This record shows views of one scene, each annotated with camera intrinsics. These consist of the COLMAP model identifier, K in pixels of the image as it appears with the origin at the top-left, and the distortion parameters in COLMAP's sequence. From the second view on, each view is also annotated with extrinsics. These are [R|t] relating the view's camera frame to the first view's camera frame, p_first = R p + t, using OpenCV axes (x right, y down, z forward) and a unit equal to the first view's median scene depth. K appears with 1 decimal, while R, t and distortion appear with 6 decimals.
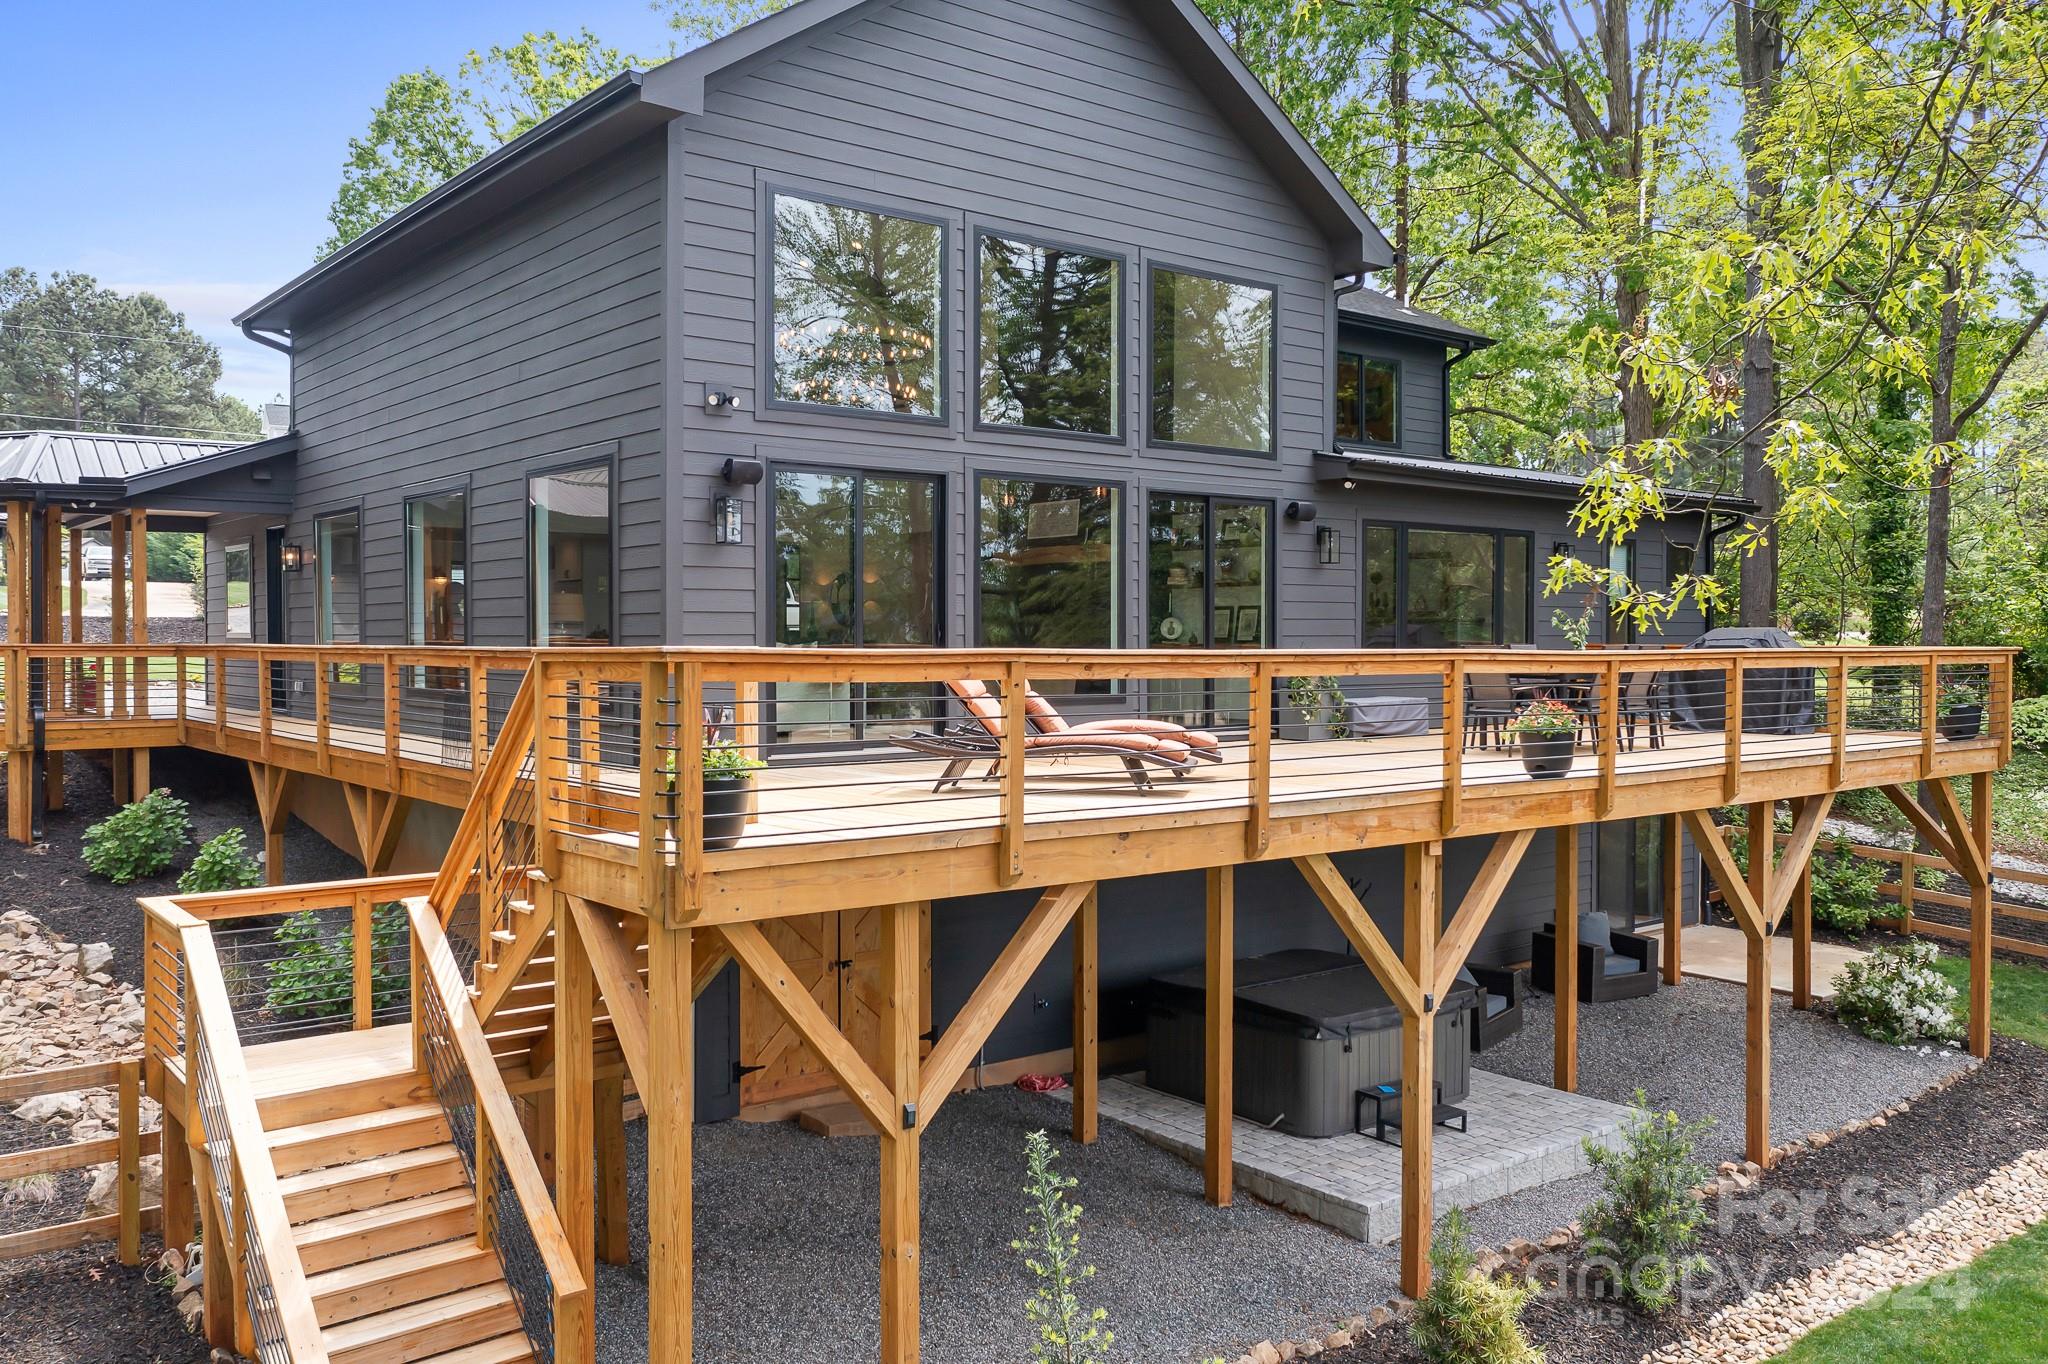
lens RADIAL K [[1623.5, 0, 1024.0], [0, 1623.5, 682.0], [0, 0, 1]] dist [-0.010073, -0.006377]
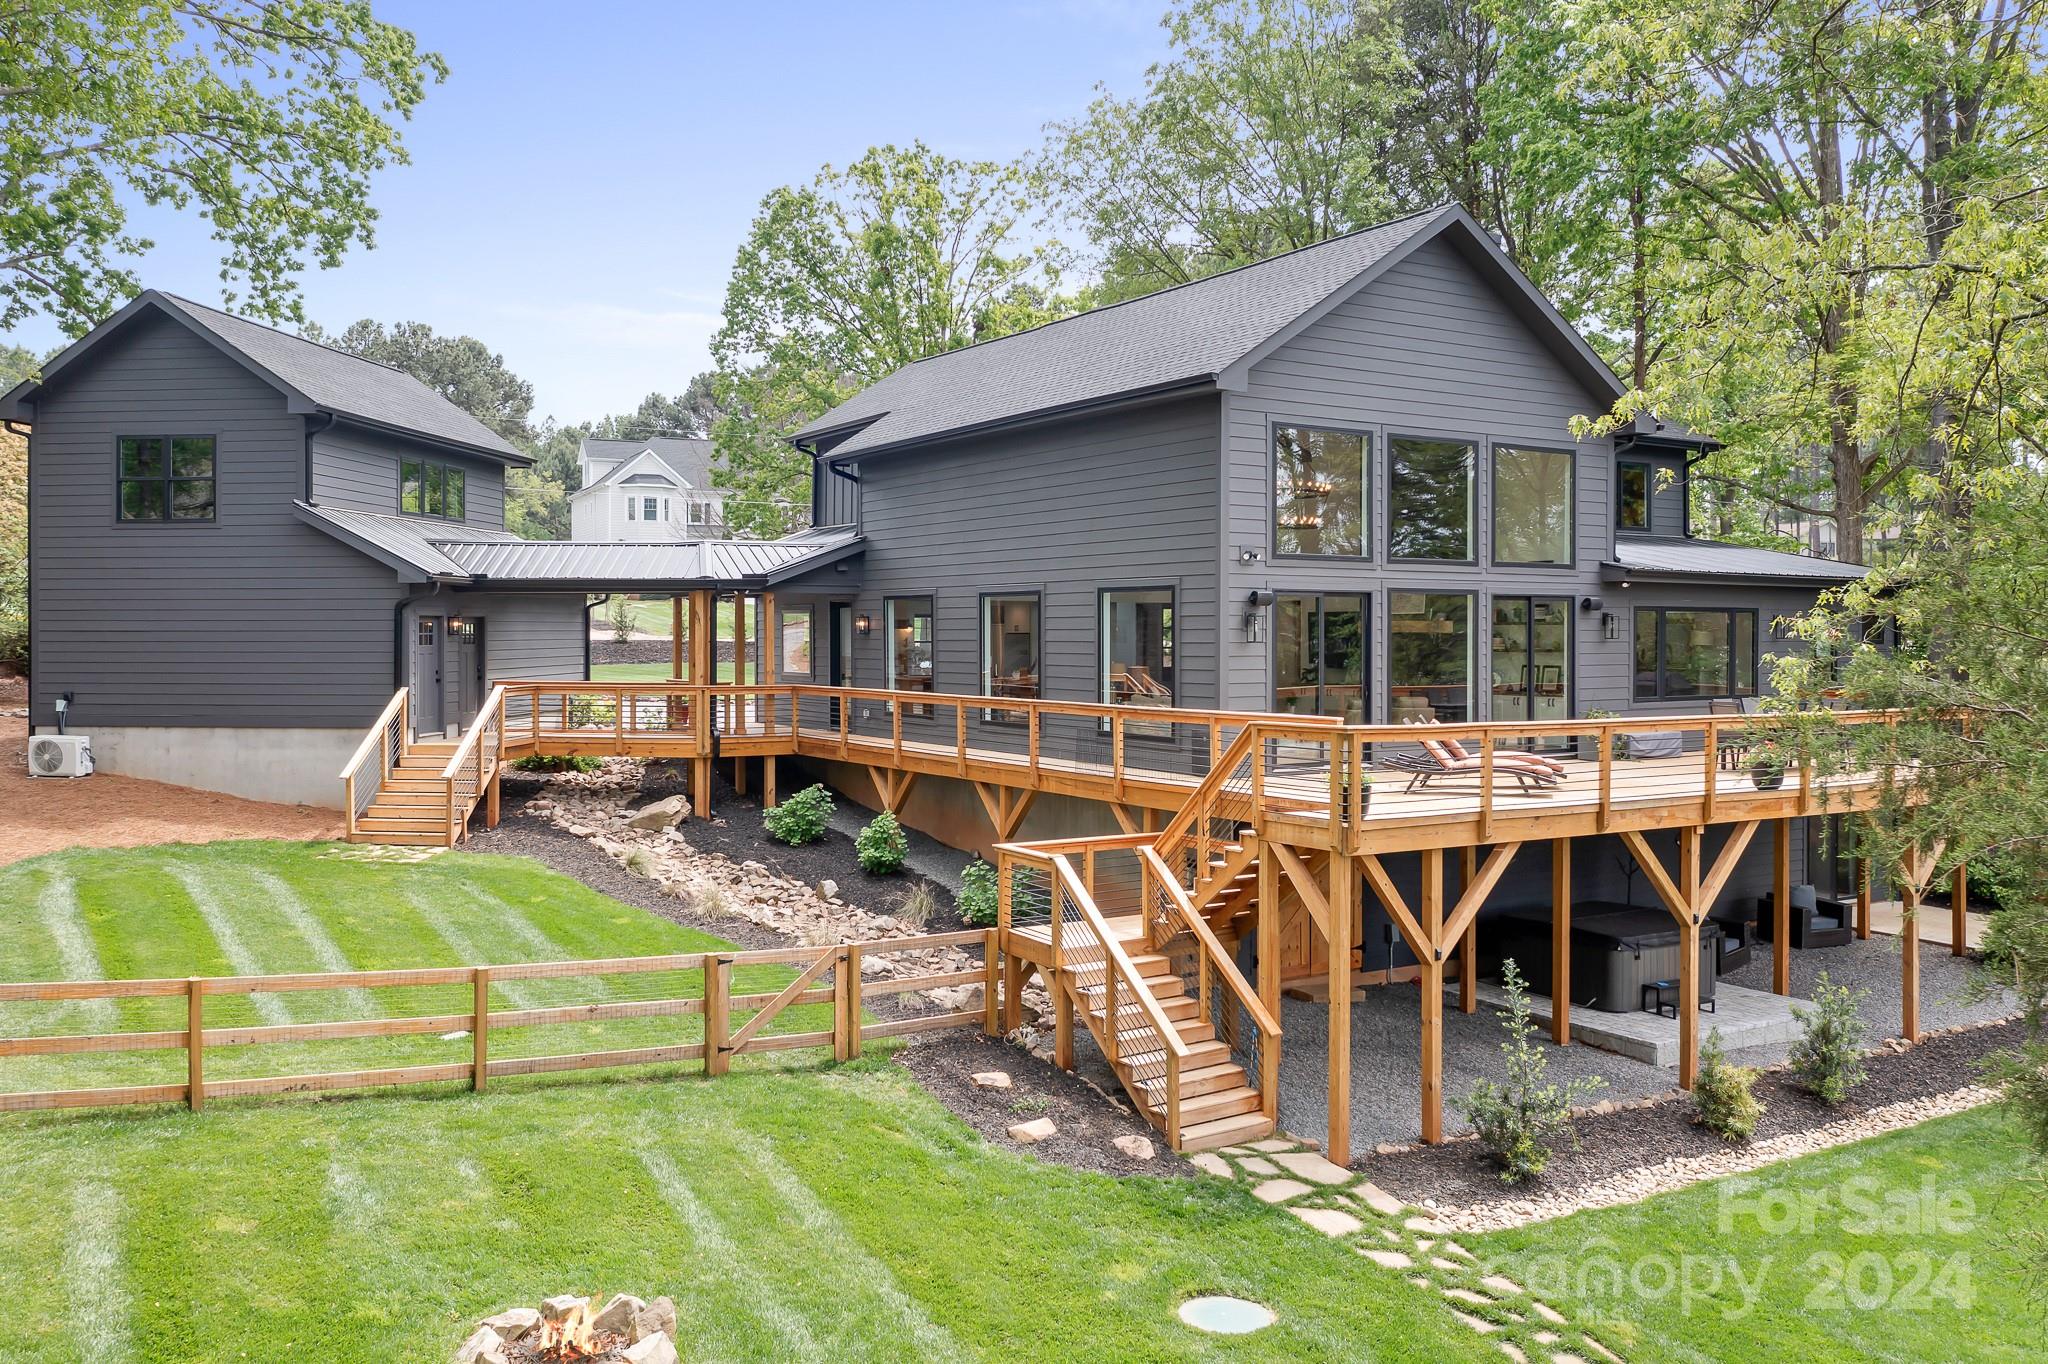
lens RADIAL K [[1641.2, 0, 1024.9], [0, 1641.2, 653.0], [0, 0, 1]] dist [-0.006206, -0.006808]
pose [[0.993353, 0.003263, -0.115059, -0.217835], [-0.005068, 0.999869, -0.015398, -0.046349], [0.114993, 0.015879, 0.993239, -0.685789]]
